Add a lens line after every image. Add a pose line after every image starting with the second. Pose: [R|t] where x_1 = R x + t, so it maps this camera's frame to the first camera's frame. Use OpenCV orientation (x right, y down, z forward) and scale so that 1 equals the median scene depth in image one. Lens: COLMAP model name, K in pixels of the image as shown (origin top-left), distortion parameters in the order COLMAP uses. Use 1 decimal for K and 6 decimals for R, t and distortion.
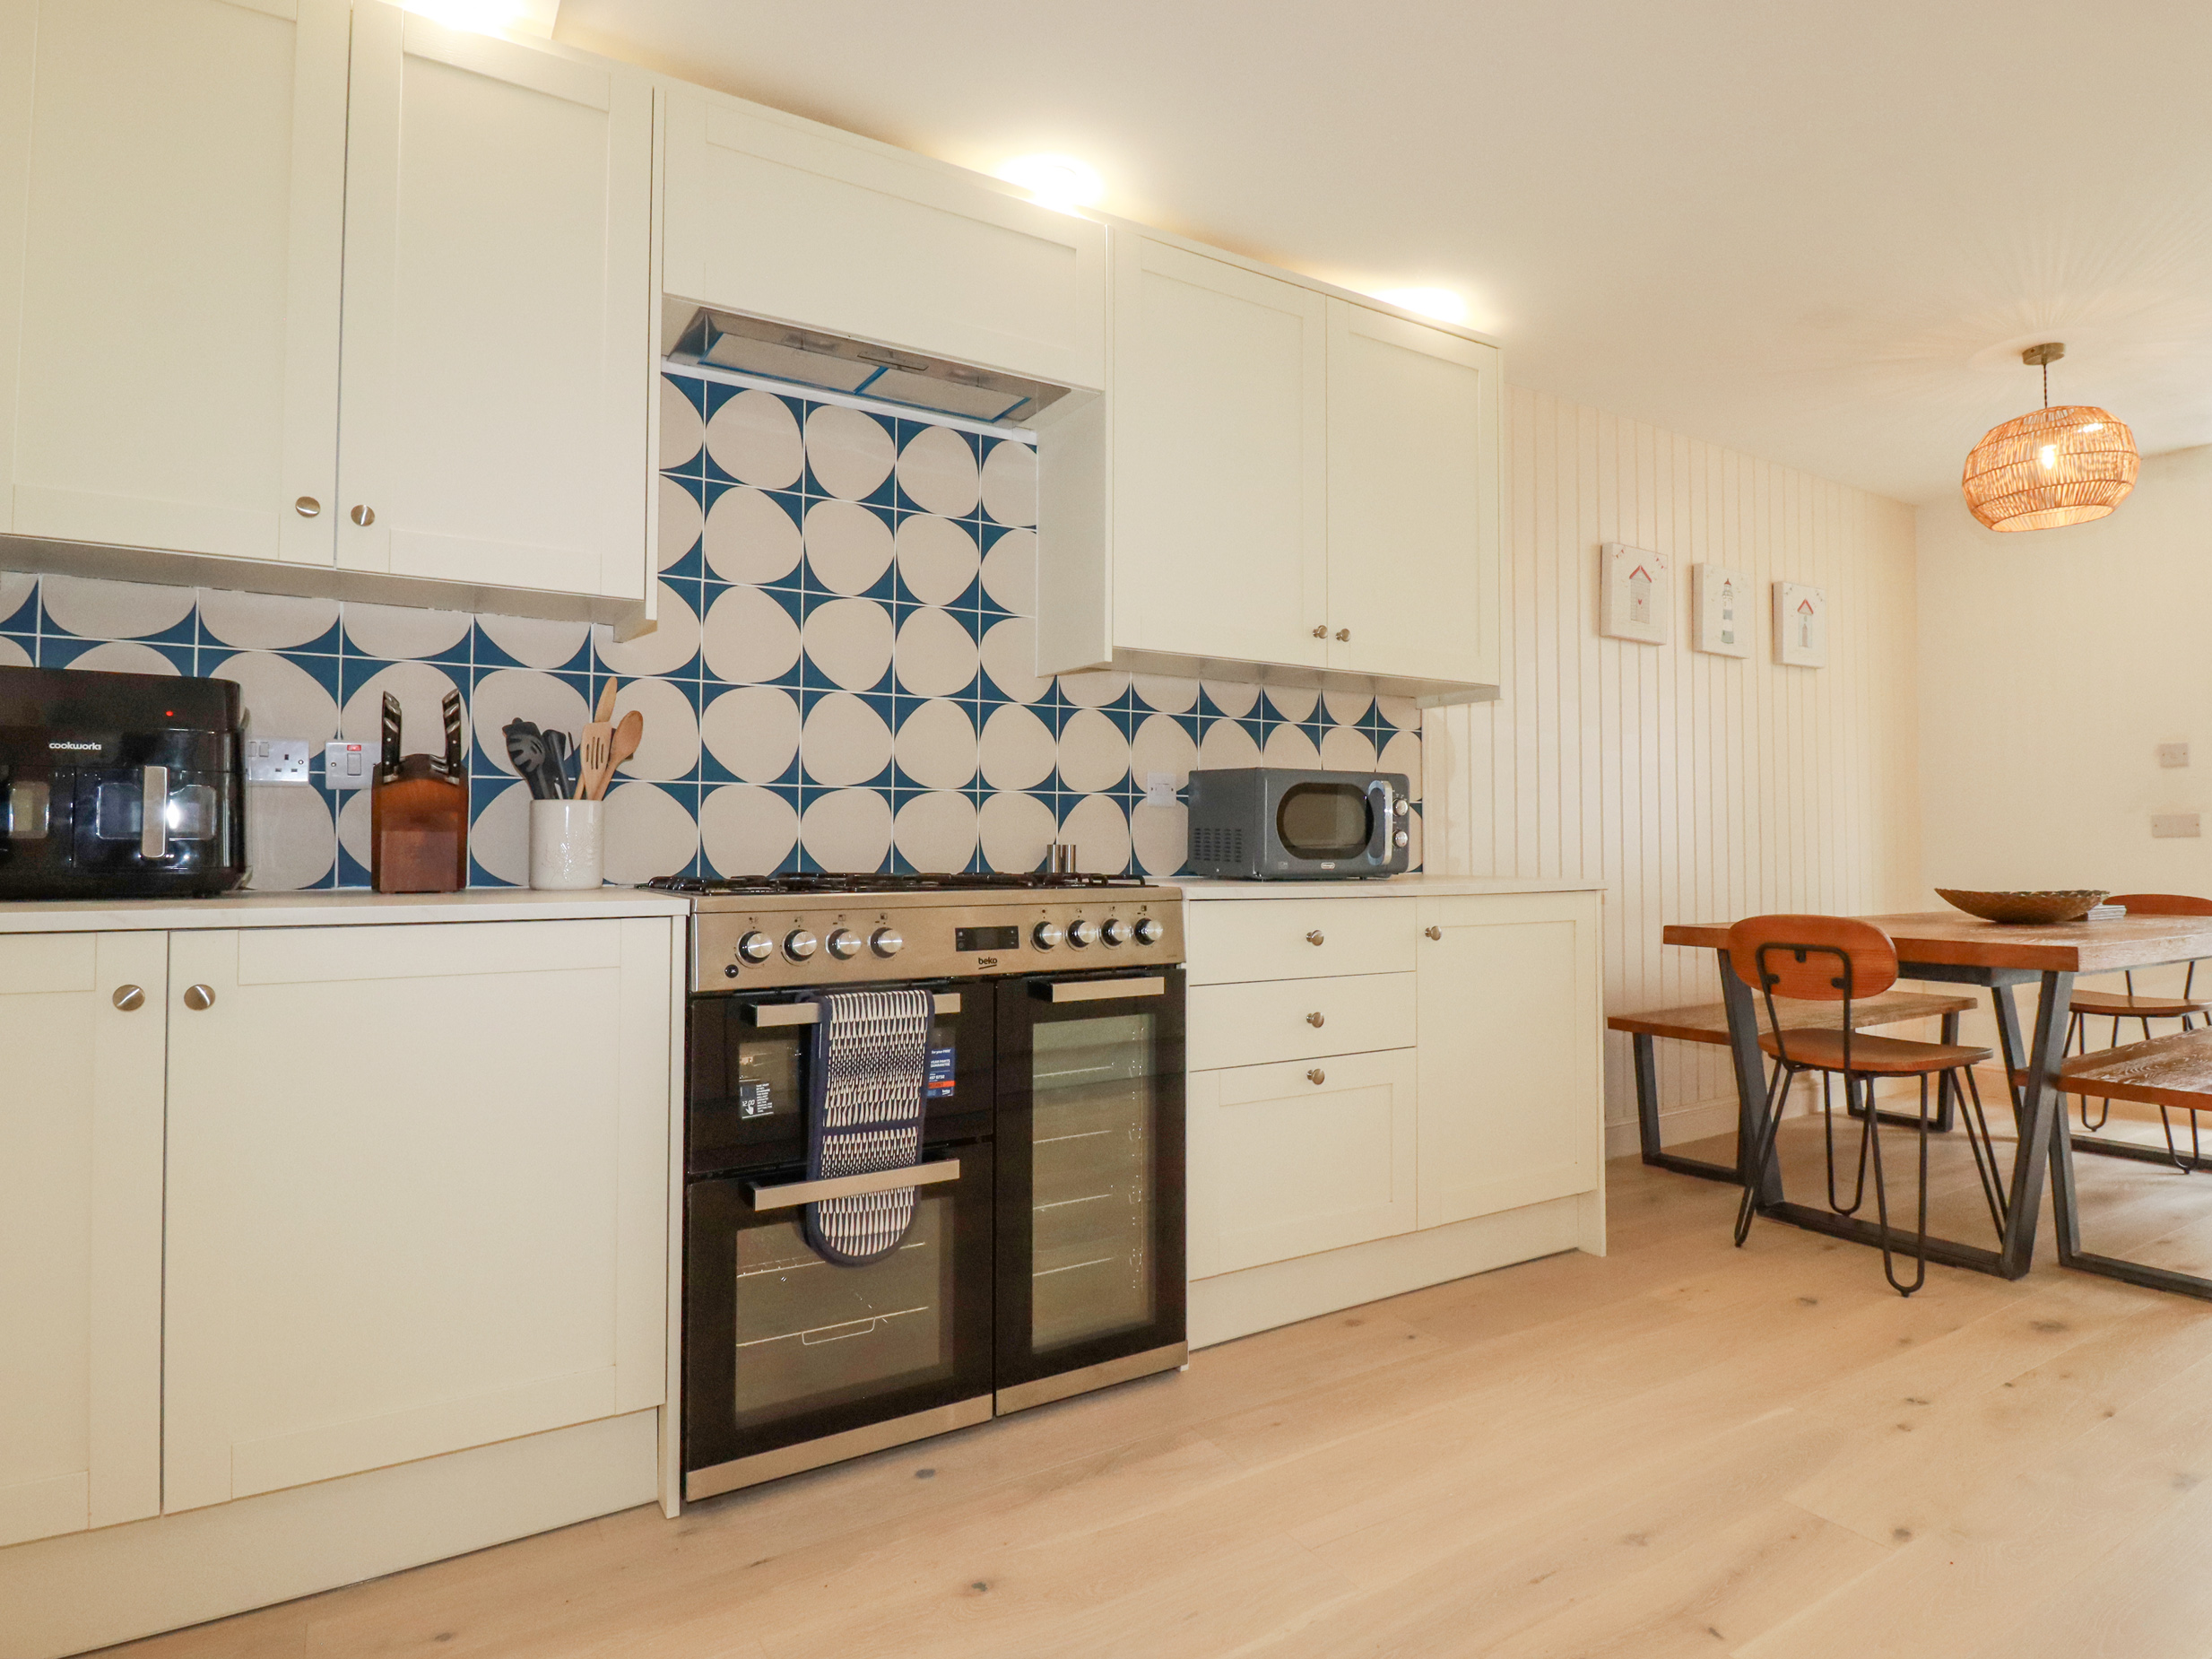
lens RADIAL K [[1189.5, 0, 1106.0], [0, 1189.5, 829.5], [0, 0, 1]] dist [-0.001788, -0.013784]
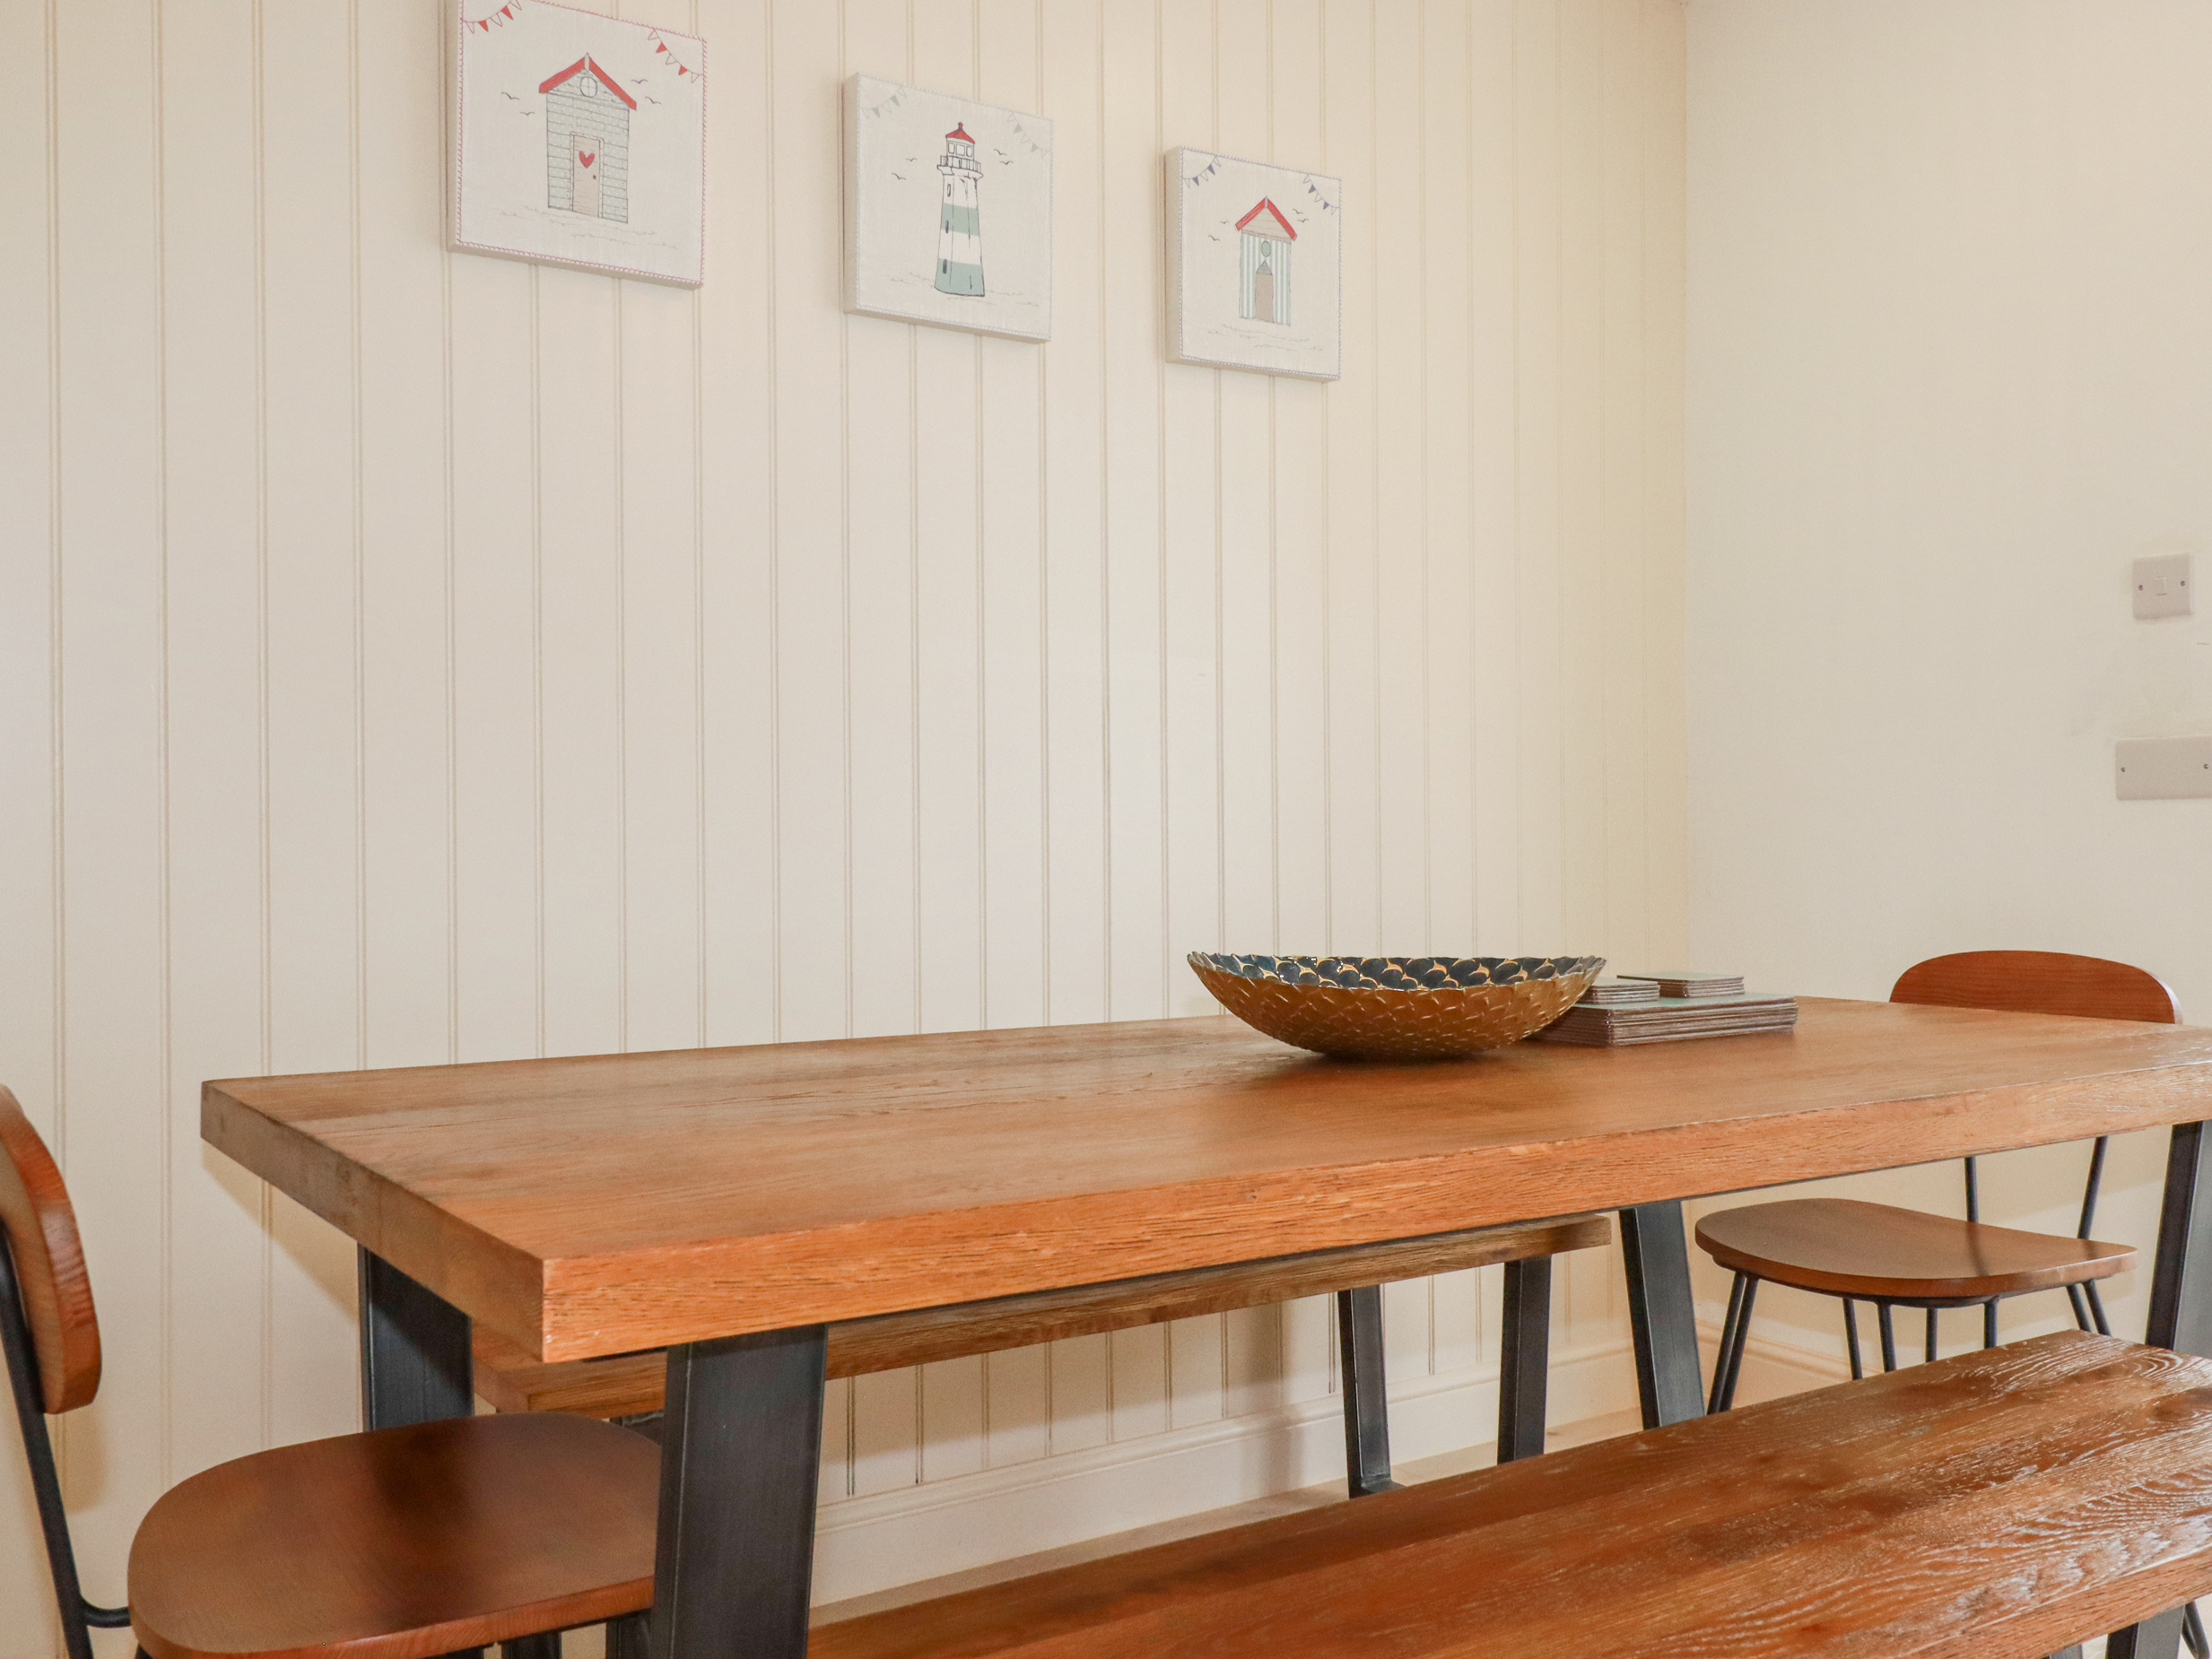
lens RADIAL K [[2057.5, 0, 1106.0], [0, 2057.5, 829.5], [0, 0, 1]] dist [0.019093, 0.003384]
pose [[0.999430, -0.006221, 0.033176, 0.535655], [0.005861, 0.999923, 0.010954, 0.006587], [-0.033241, -0.010753, 0.999390, 0.331942]]
